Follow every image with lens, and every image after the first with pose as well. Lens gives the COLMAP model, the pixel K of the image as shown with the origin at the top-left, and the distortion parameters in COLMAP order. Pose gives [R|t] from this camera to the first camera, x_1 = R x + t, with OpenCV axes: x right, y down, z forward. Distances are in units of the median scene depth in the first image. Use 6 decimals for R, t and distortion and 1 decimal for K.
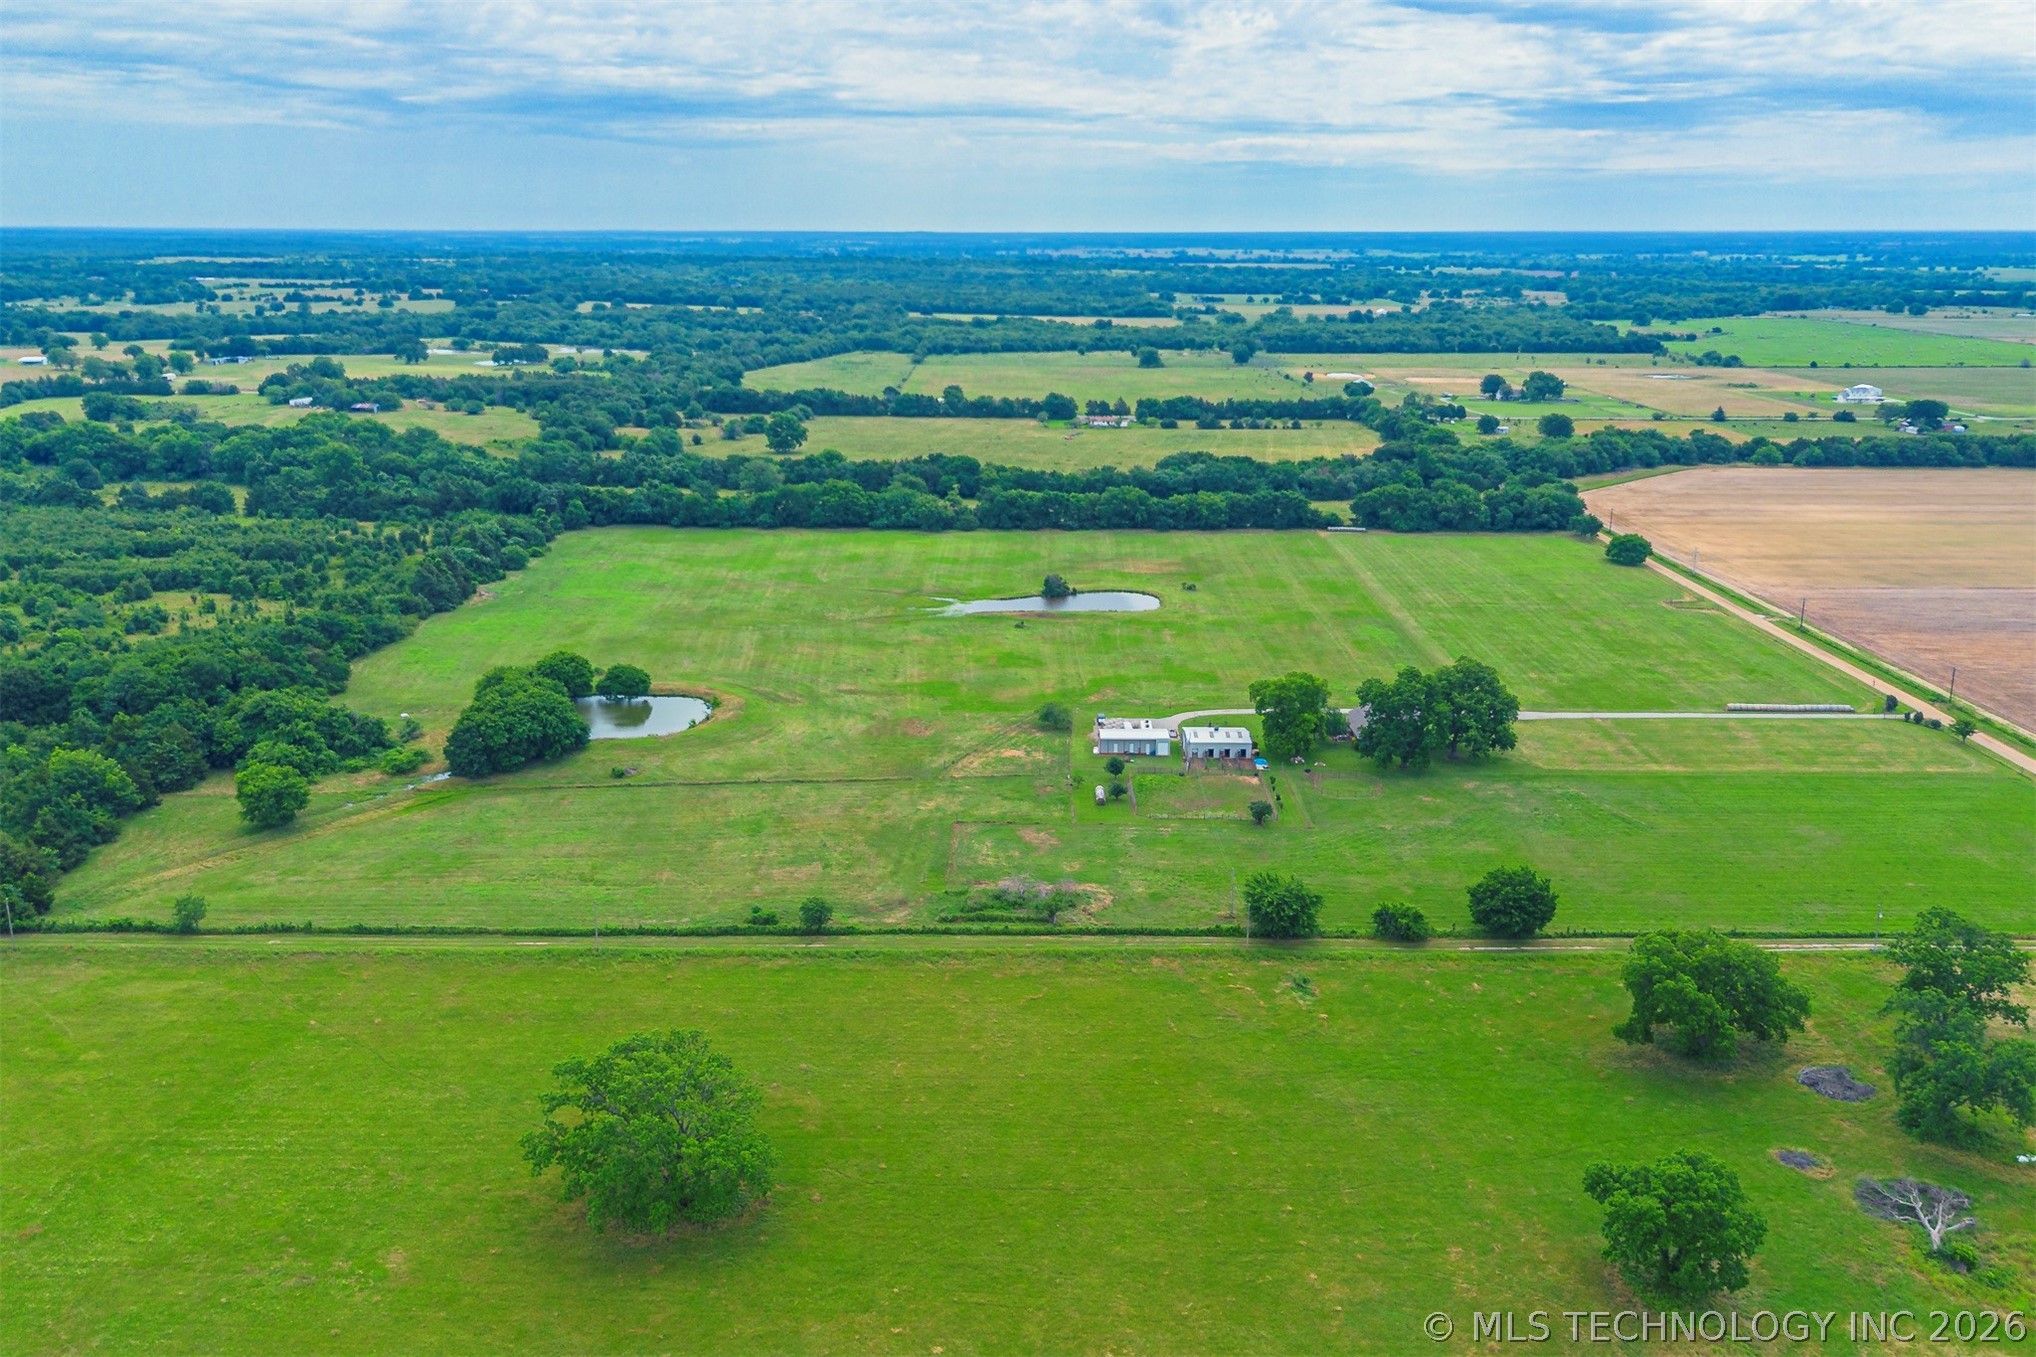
lens RADIAL K [[1679.8, 0, 1060.5], [0, 1679.8, 677.3], [0, 0, 1]] dist [0.103977, -0.146517]
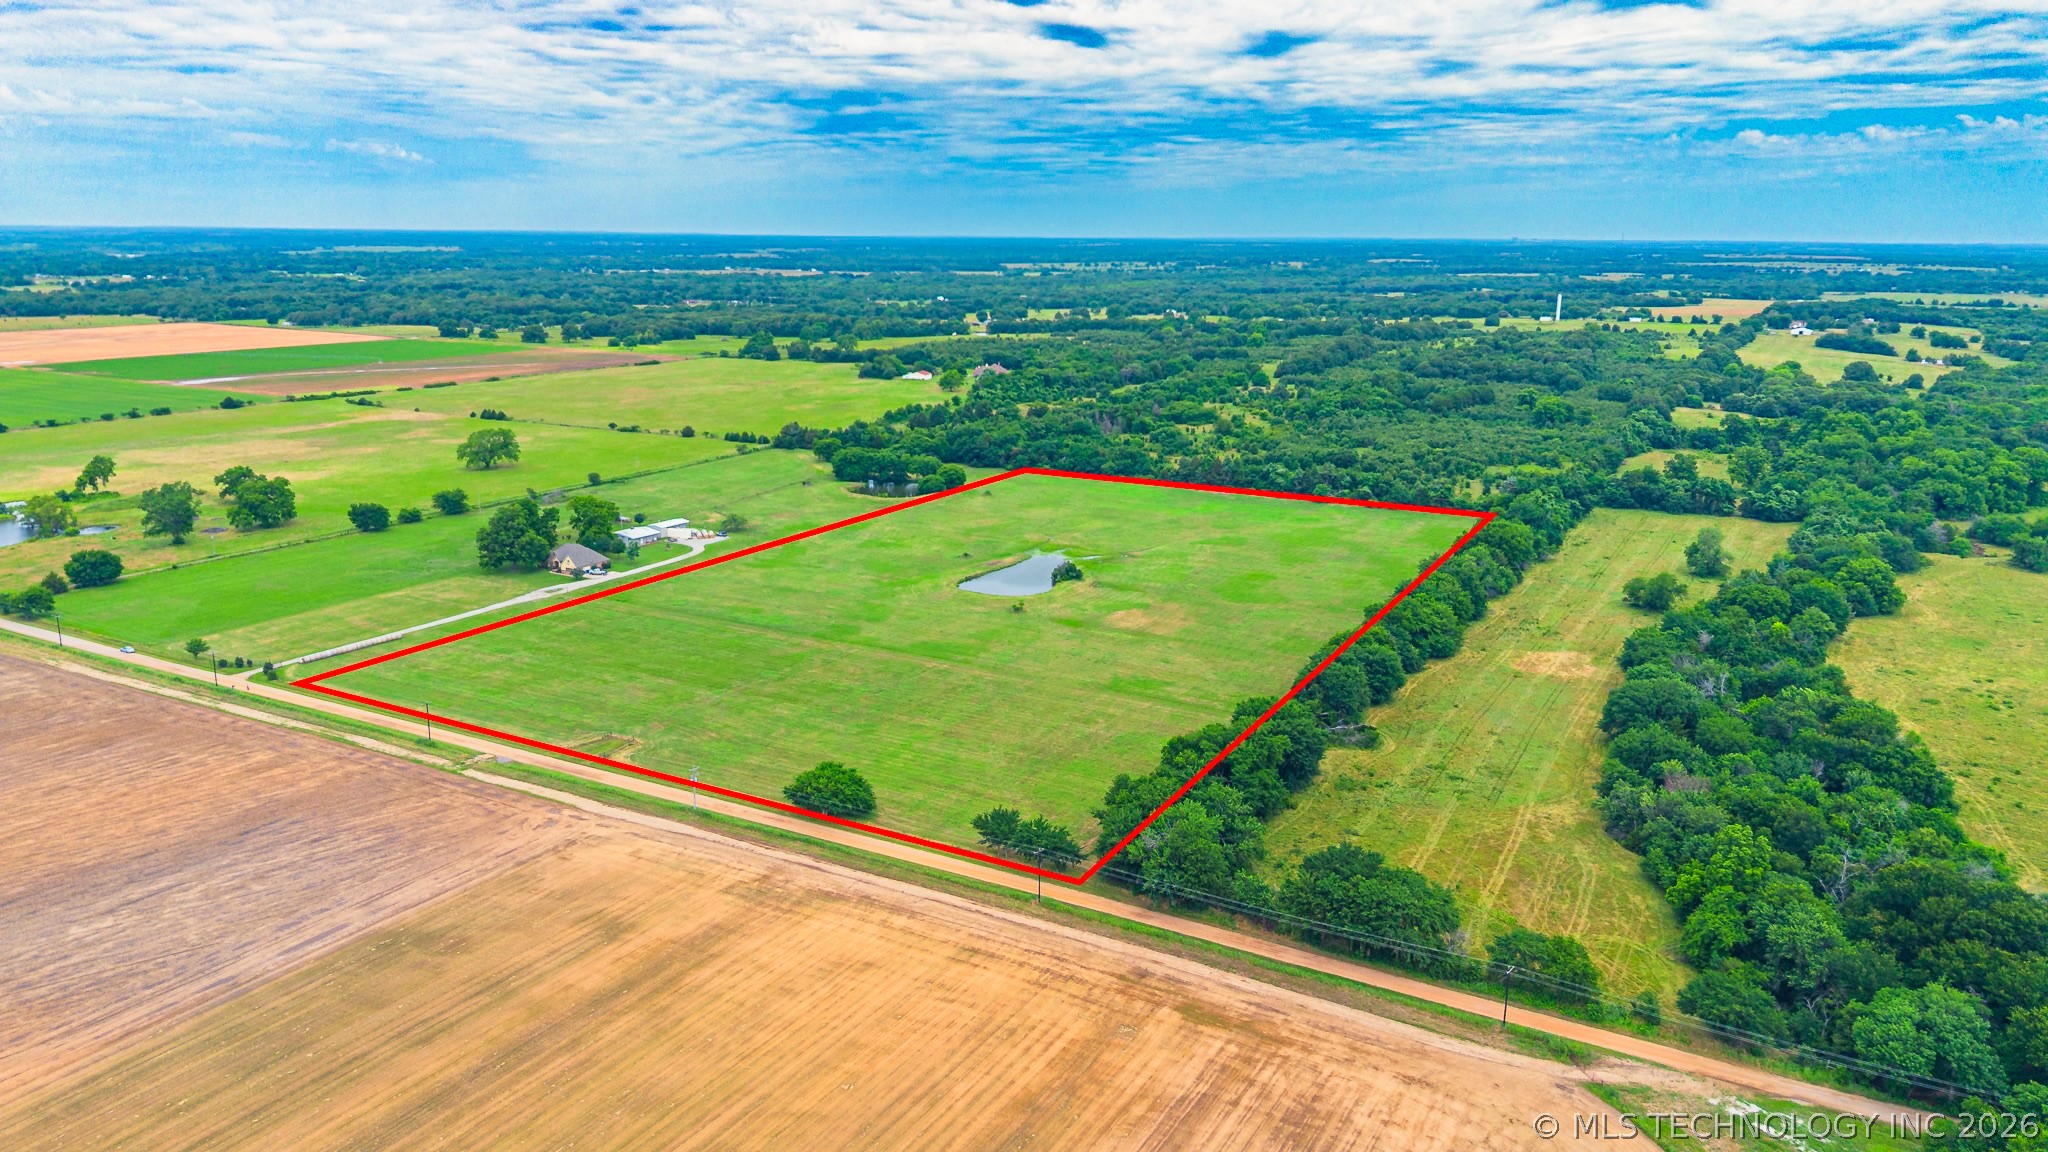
lens RADIAL K [[1472.6, 0, 1019.6], [0, 1472.6, 568.1], [0, 0, 1]] dist [0.064653, -0.080732]
pose [[-0.526922, 0.183354, -0.829901, 0.801583], [-0.229830, 0.909334, 0.346827, -0.381558], [0.818249, 0.373487, -0.437008, 1.413189]]
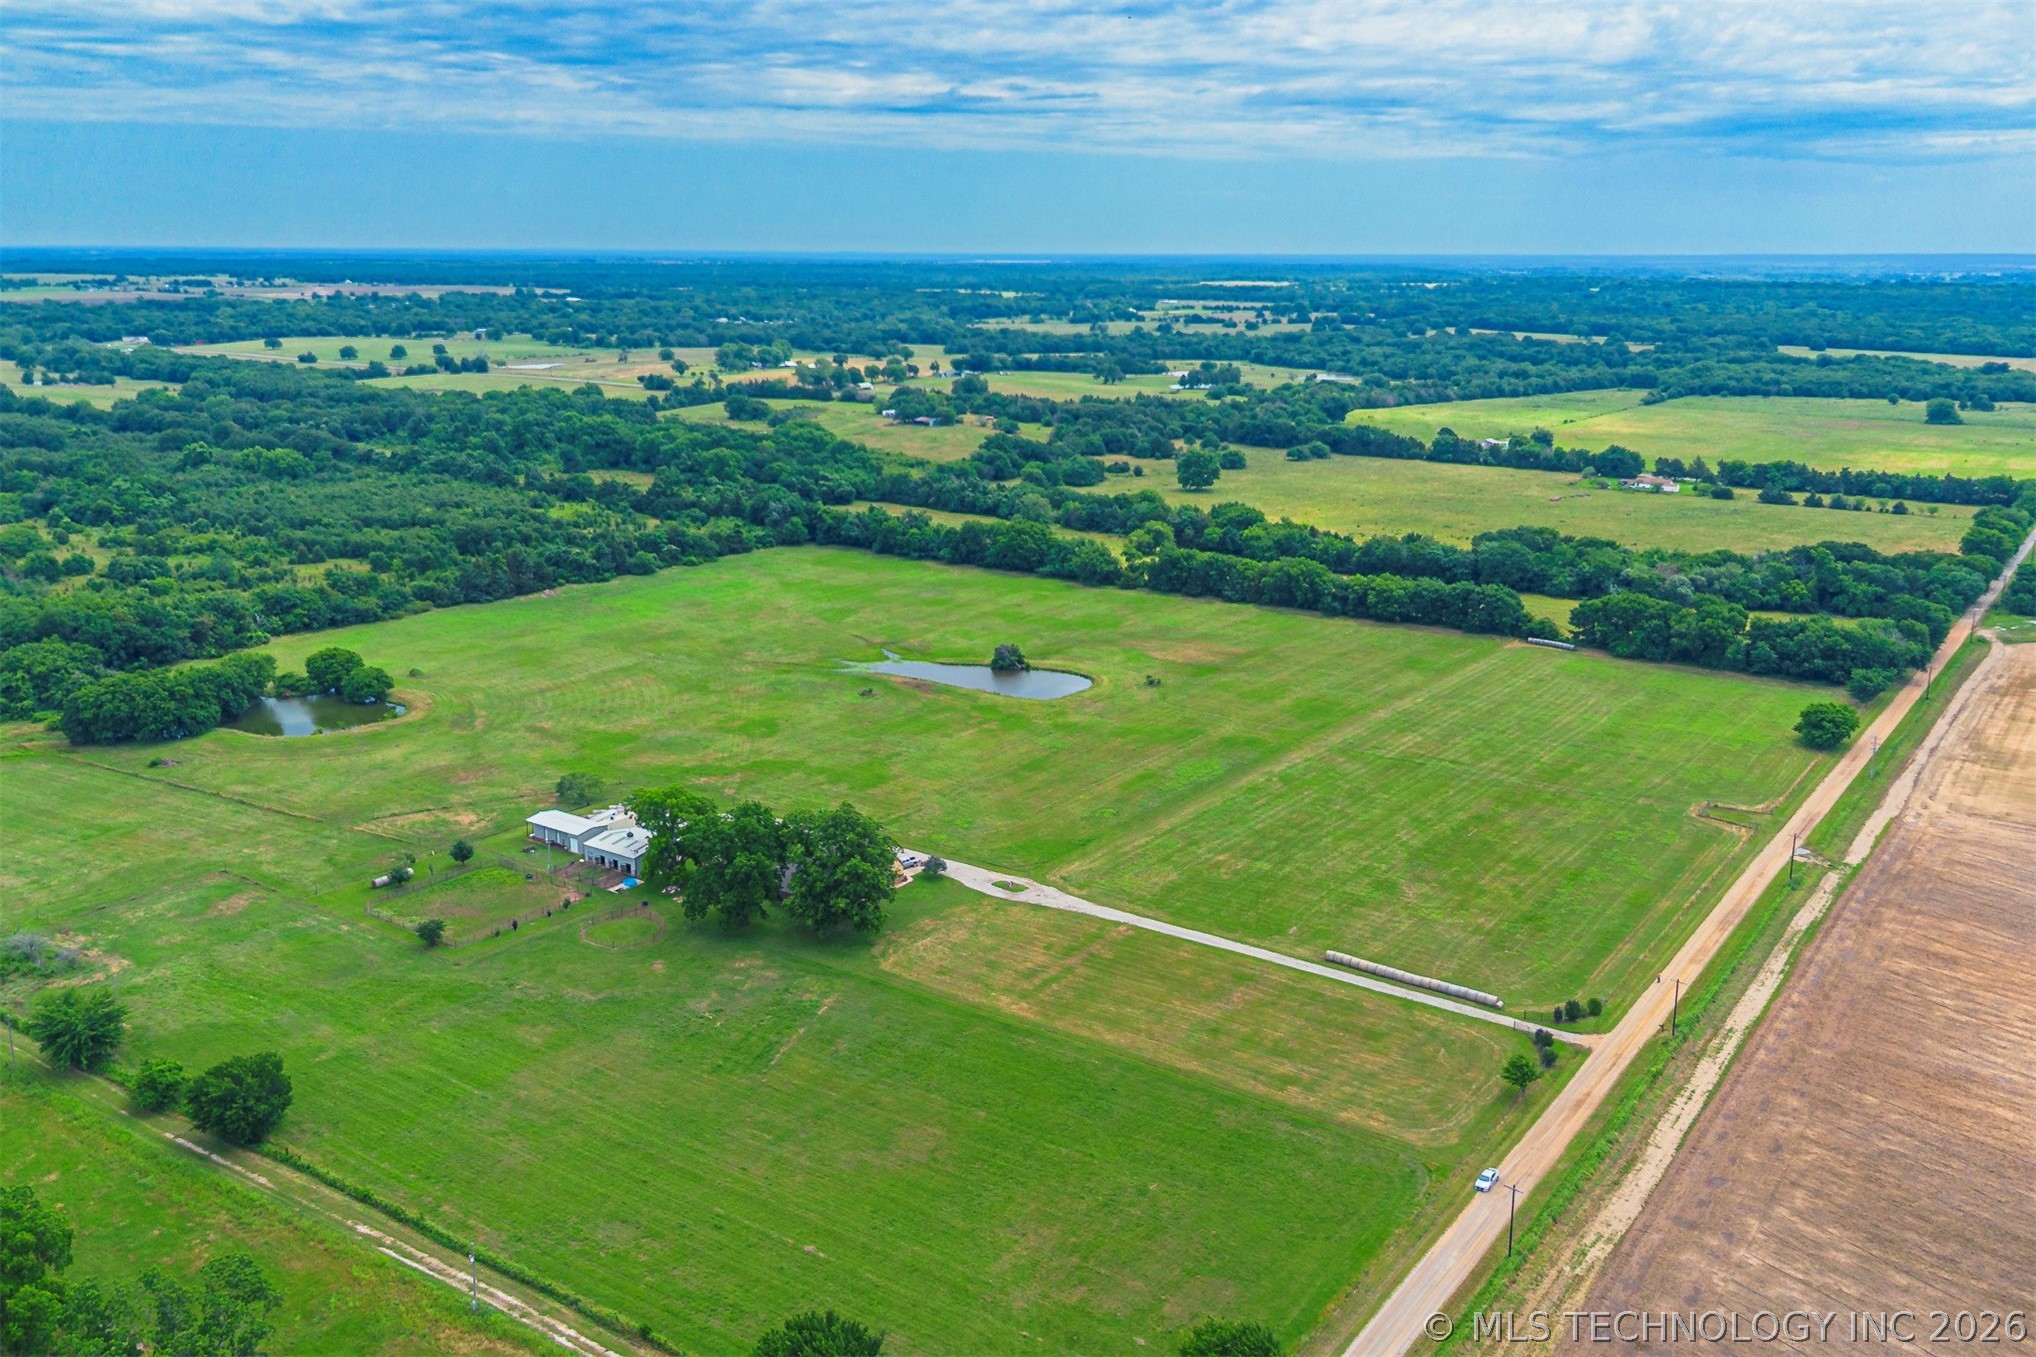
lens RADIAL K [[1717.0, 0, 1058.2], [0, 1717.0, 672.7], [0, 0, 1]] dist [0.101464, -0.147446]
pose [[0.811408, 0.141026, -0.567211, 0.540284], [-0.152680, 0.987901, 0.027211, -0.076850], [0.564186, 0.064522, 0.823123, 0.282552]]
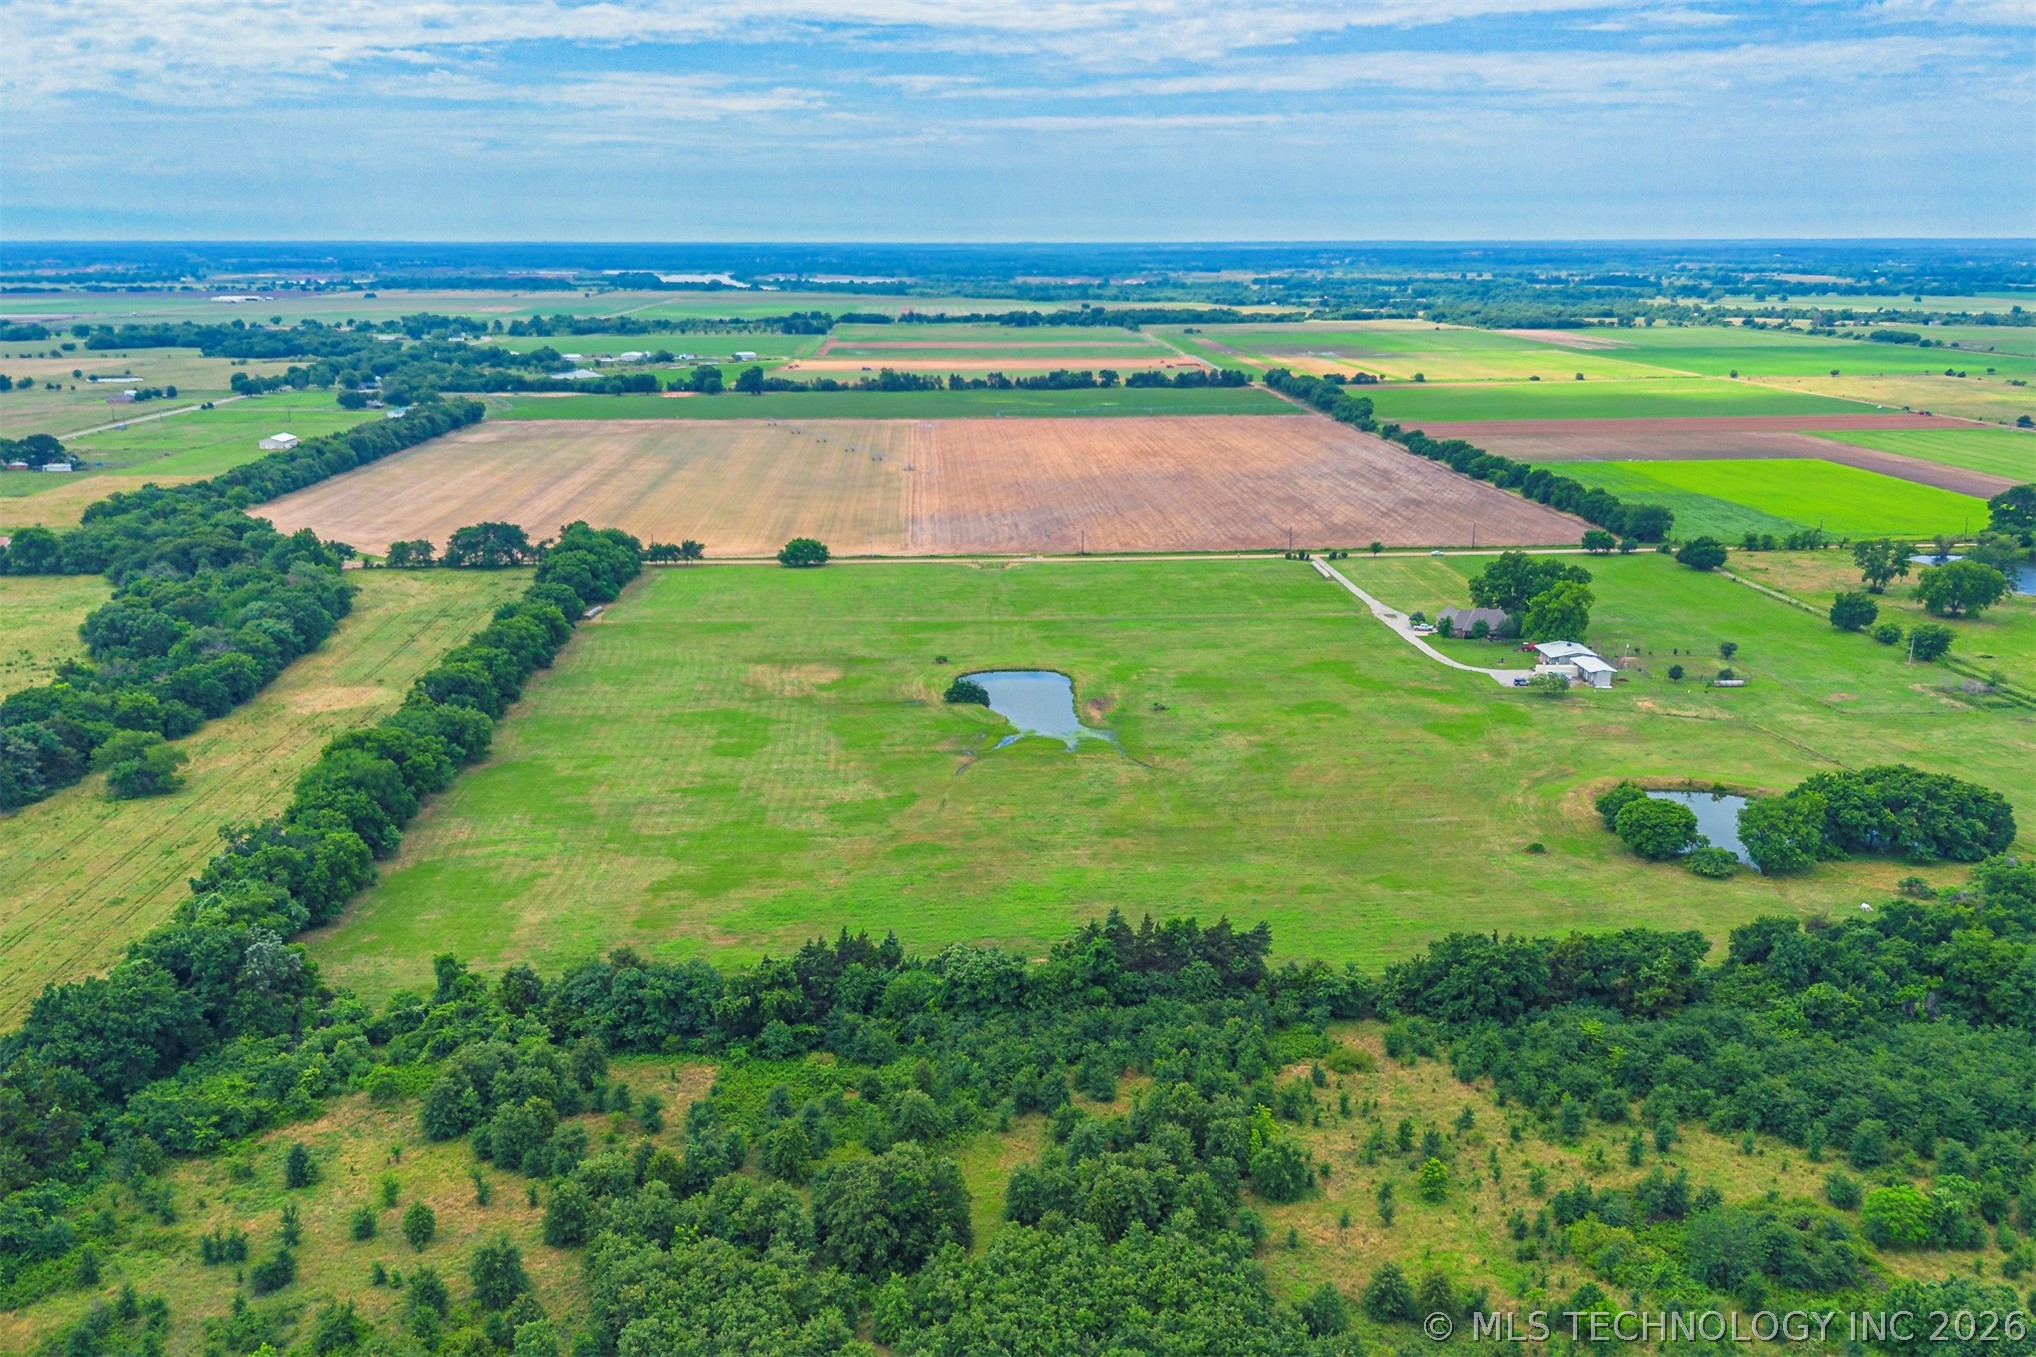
lens RADIAL K [[1686.5, 0, 1028.5], [0, 1686.5, 674.8], [0, 0, 1]] dist [0.101707, -0.143154]
pose [[-0.039284, -0.250559, 0.967304, -0.795474], [0.257471, 0.932825, 0.252084, -0.262936], [-0.965487, 0.258956, 0.027867, 0.969490]]
